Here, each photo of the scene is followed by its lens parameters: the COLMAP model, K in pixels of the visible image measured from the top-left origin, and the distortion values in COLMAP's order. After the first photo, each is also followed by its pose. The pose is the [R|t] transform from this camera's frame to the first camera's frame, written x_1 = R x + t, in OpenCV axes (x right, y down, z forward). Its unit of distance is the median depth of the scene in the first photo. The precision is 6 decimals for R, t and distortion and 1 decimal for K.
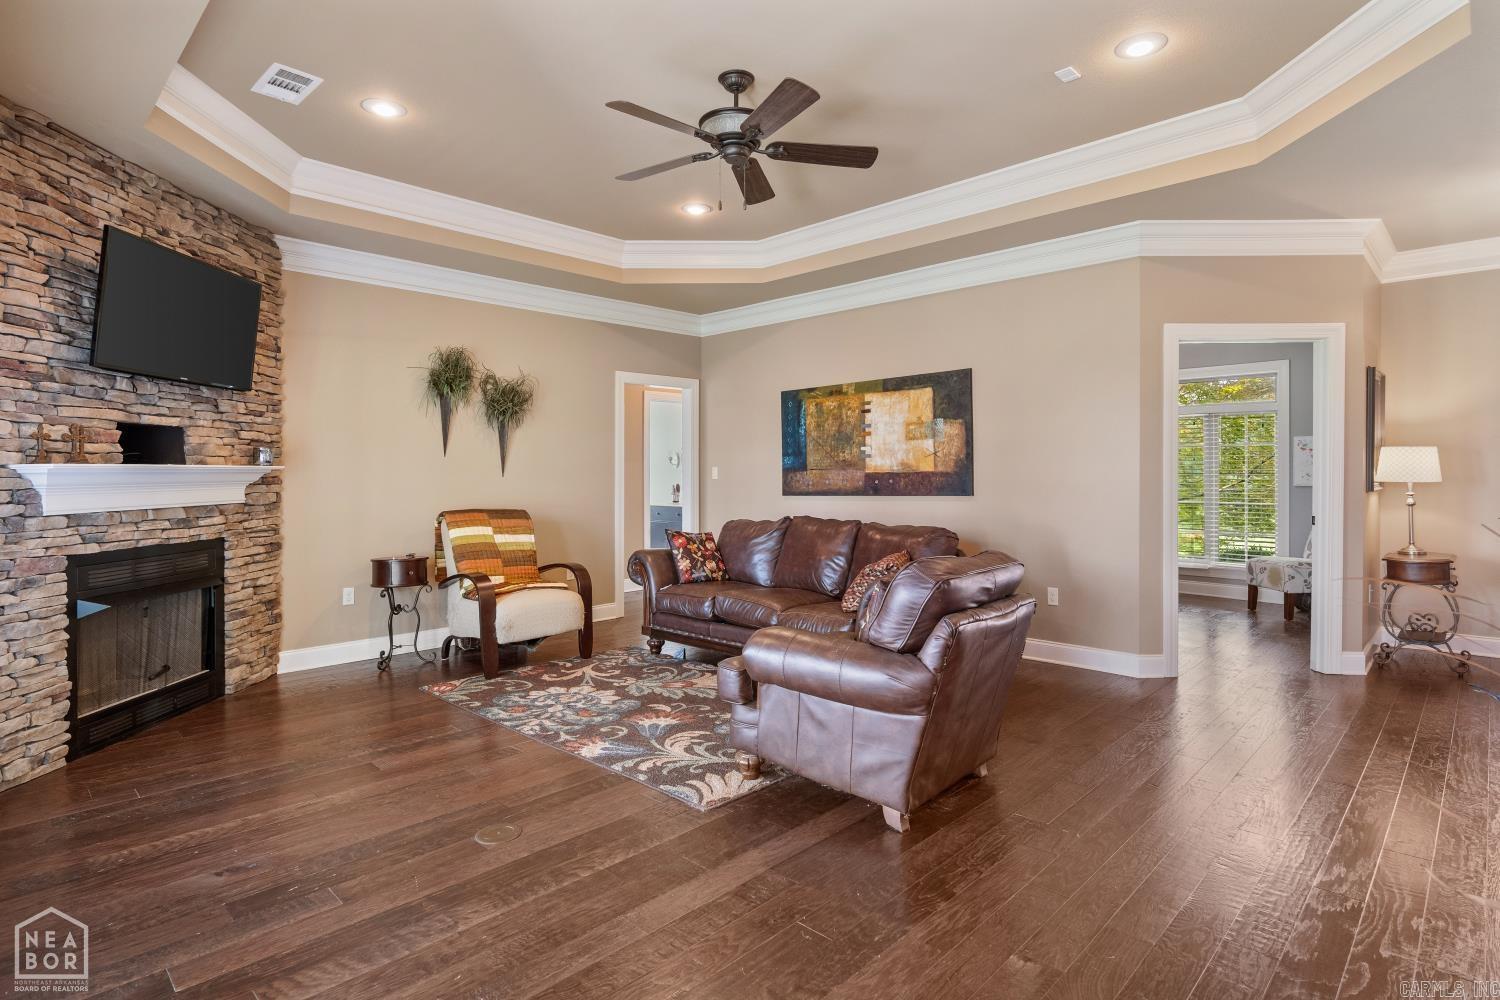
lens RADIAL K [[774.4, 0, 752.0], [0, 774.4, 470.6], [0, 0, 1]] dist [0.000756, 0.000459]
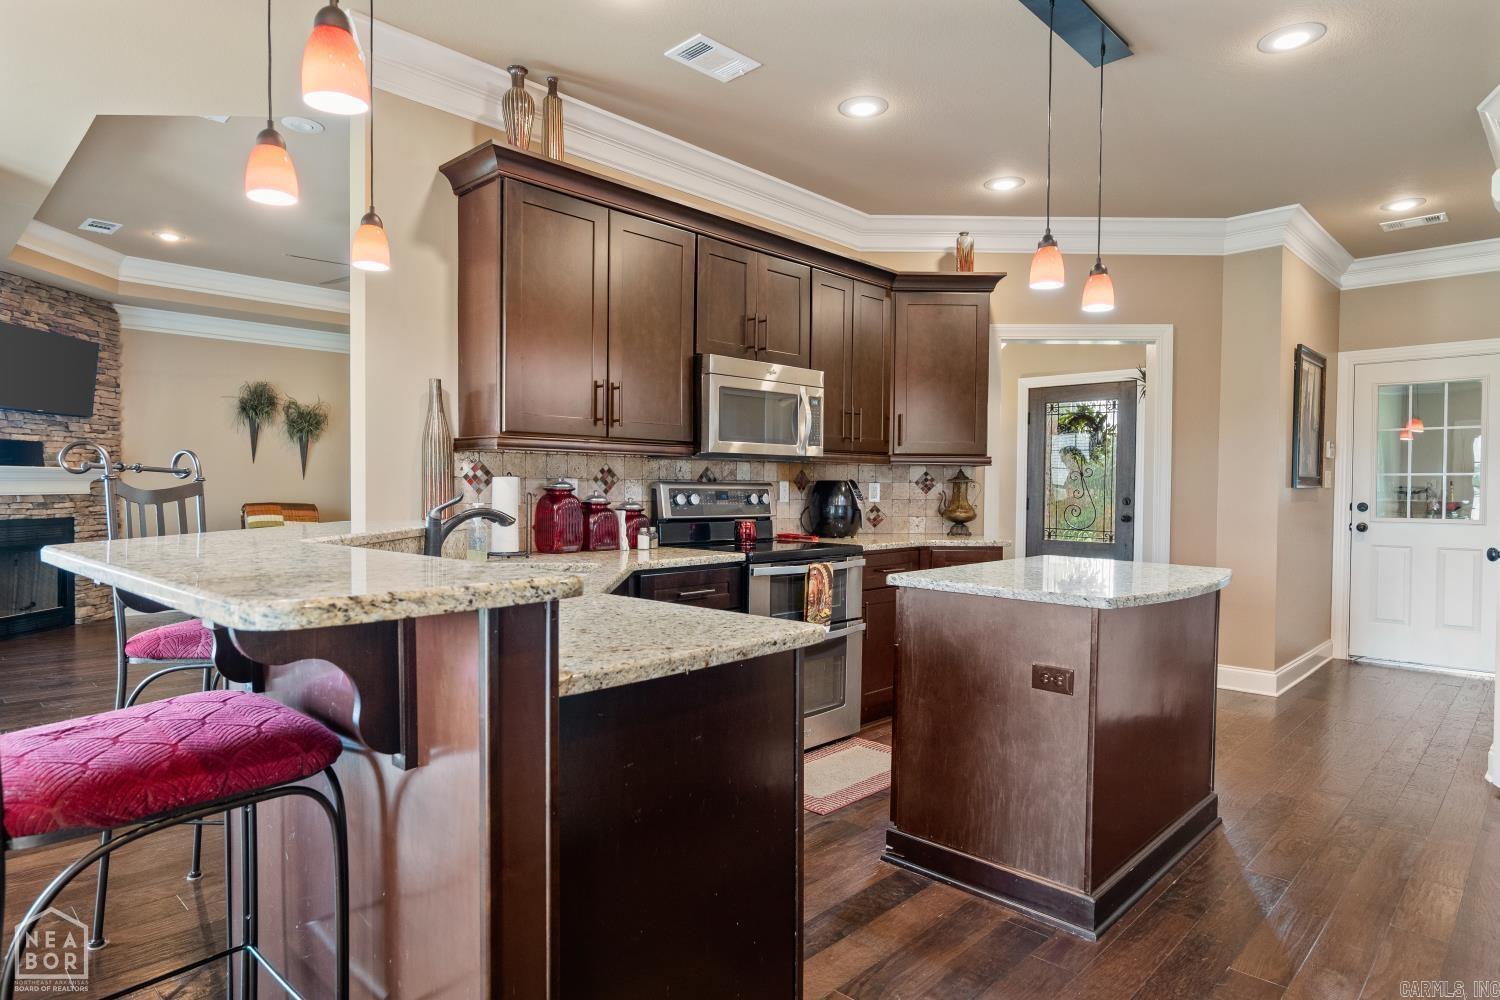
lens RADIAL K [[856.9, 0, 750.0], [0, 856.9, 500.0], [0, 0, 1]] dist [0.002598, -0.000311]
pose [[0.999953, 0.009054, 0.003370, 0.585046], [-0.009116, 0.999785, 0.018648, 0.012119], [-0.003200, -0.018677, 0.999820, -0.618278]]
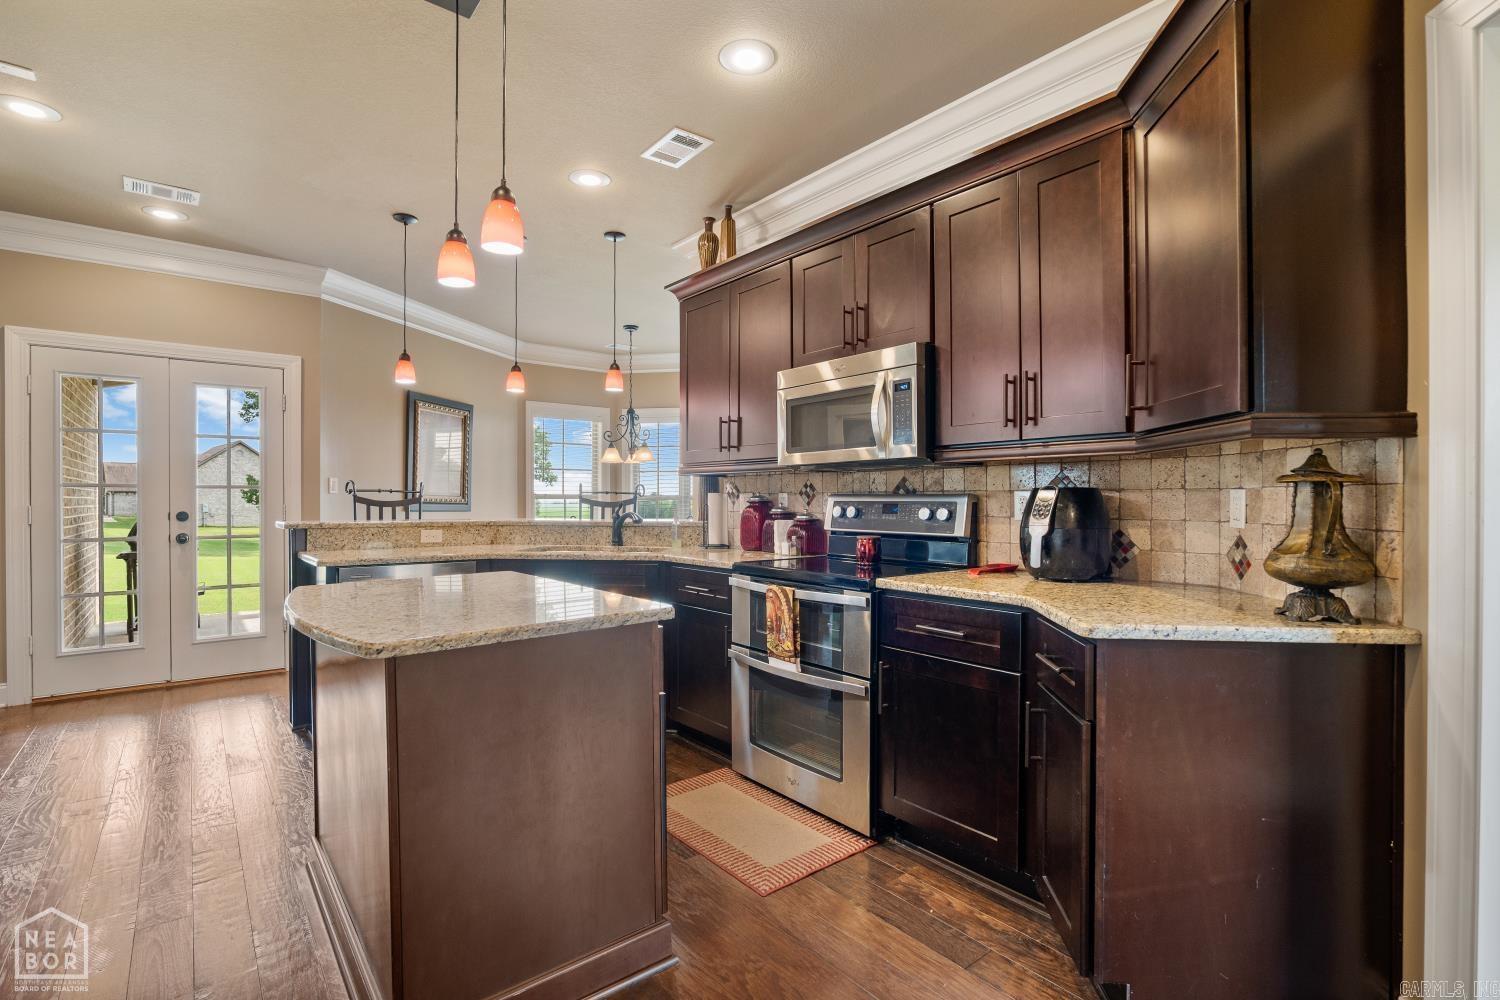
lens RADIAL K [[703.3, 0, 751.4], [0, 703.3, 494.3], [0, 0, 1]] dist [-0.027710, 0.001223]
pose [[-0.120767, -0.006811, -0.992658, 1.282210], [0.000200, 0.999976, -0.006885, 0.015802], [0.992681, -0.001030, -0.120762, 0.307070]]
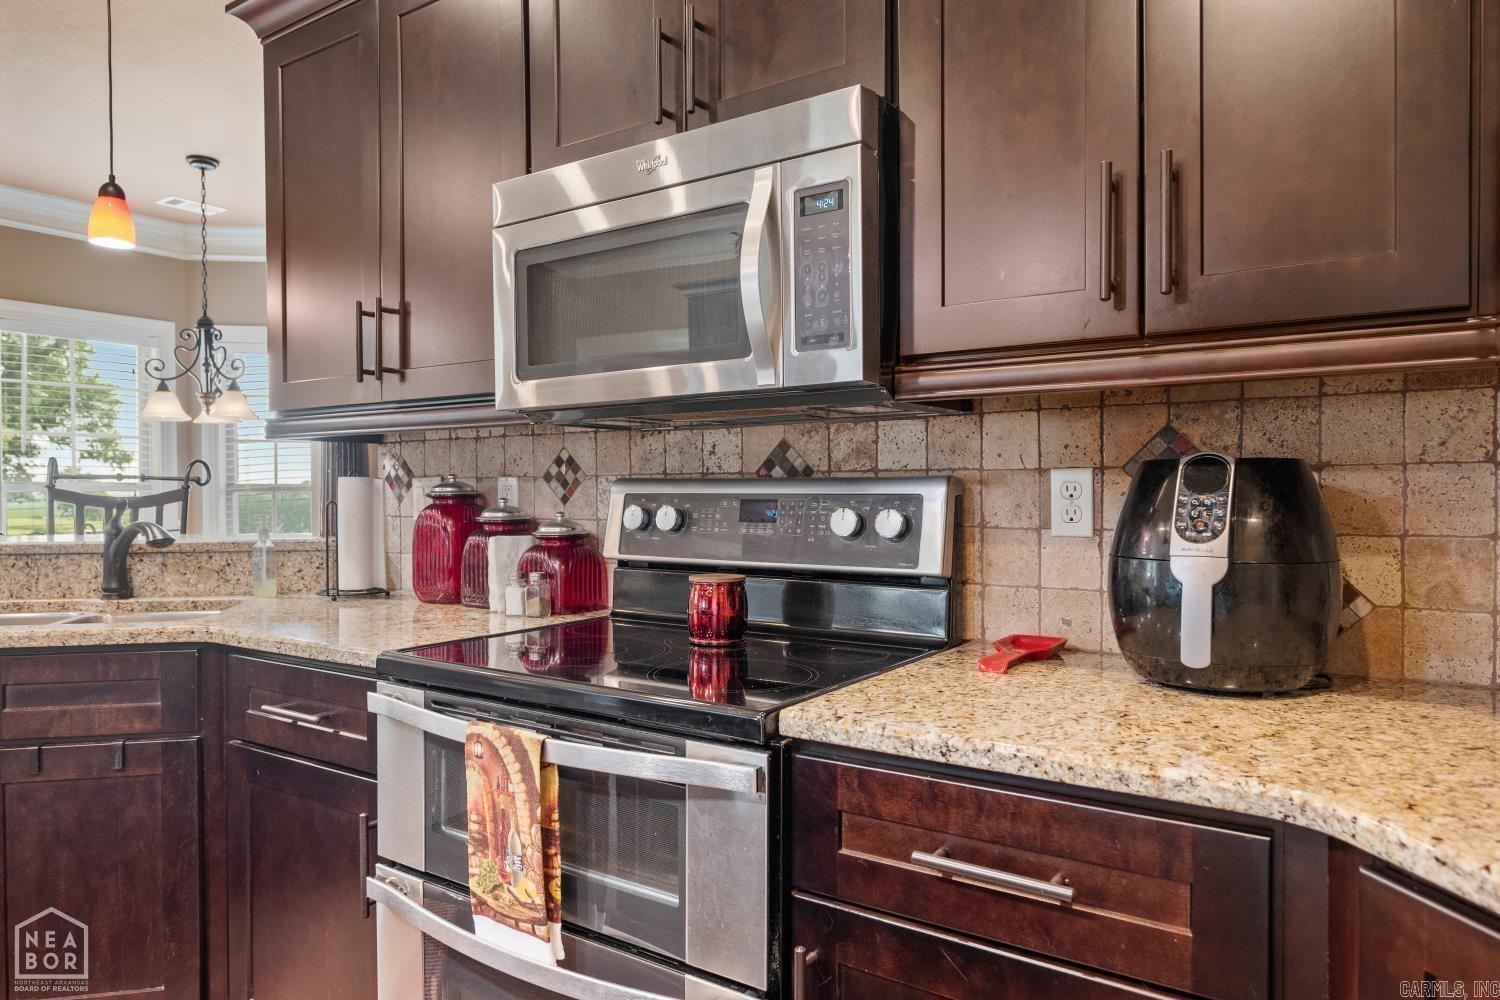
lens RADIAL K [[950.6, 0, 750.0], [0, 950.6, 500.0], [0, 0, 1]] dist [-0.000140, 0.001244]
pose [[0.176414, 0.011297, -0.984251, 0.977578], [0.003950, 0.999918, 0.012185, 0.015466], [0.984308, -0.006037, 0.176355, 0.281594]]
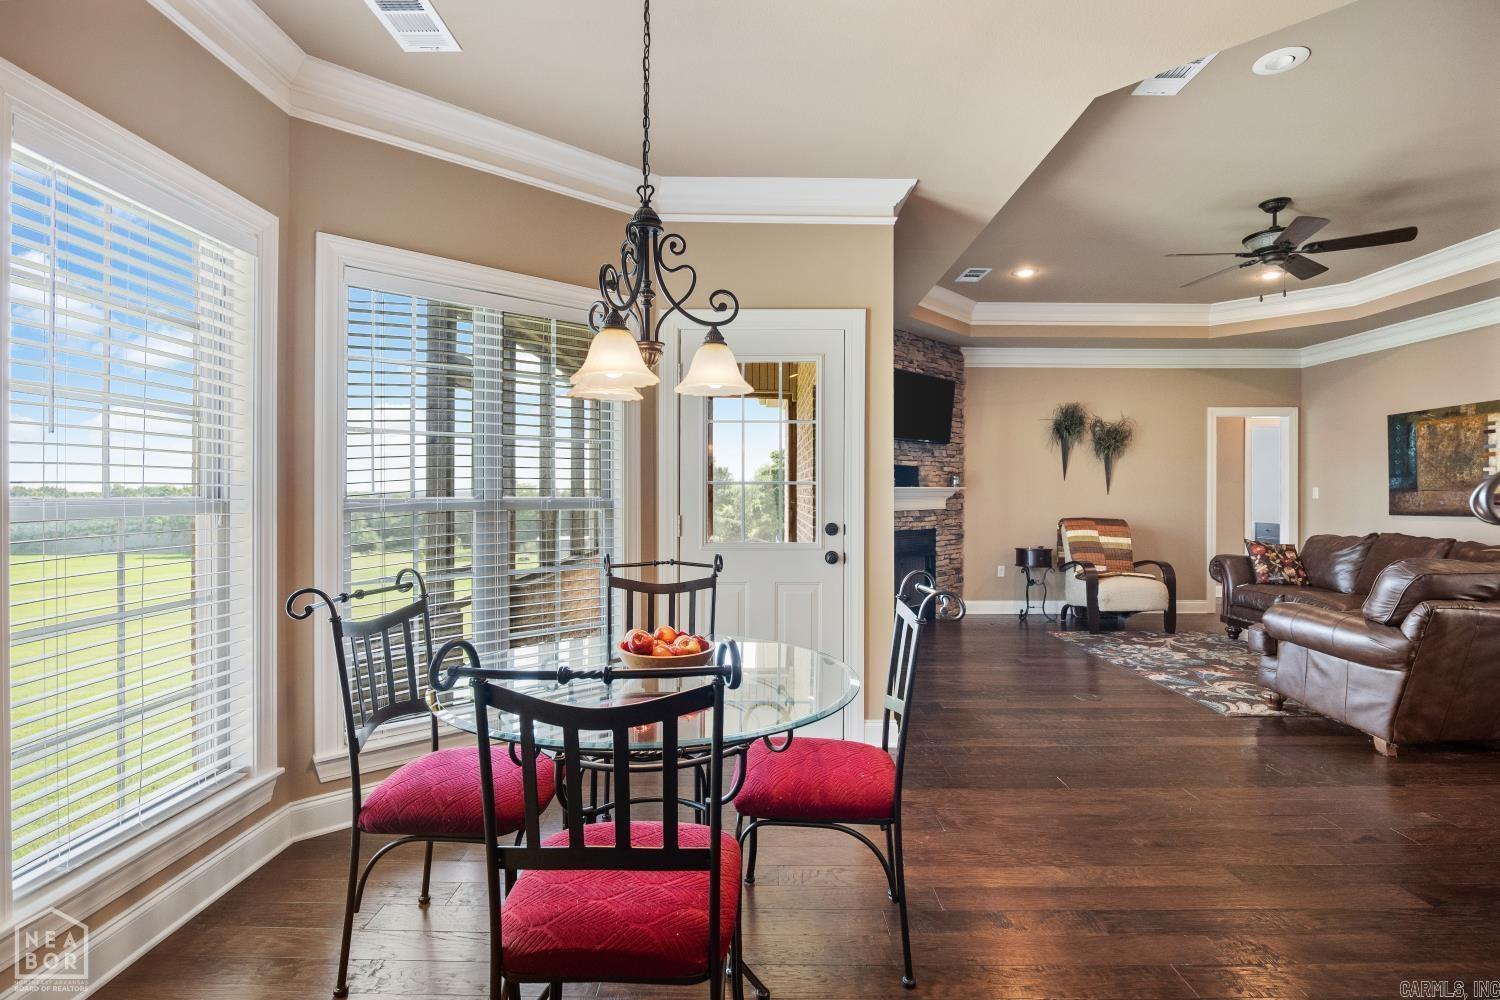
lens RADIAL K [[703.3, 0, 751.4], [0, 703.3, 494.3], [0, 0, 1]] dist [-0.027710, 0.001223]
pose [[0.691269, 0.007260, -0.722561, 0.174262], [-0.001577, 0.999962, 0.008539, -0.003454], [0.722596, -0.004763, 0.691255, -0.394162]]
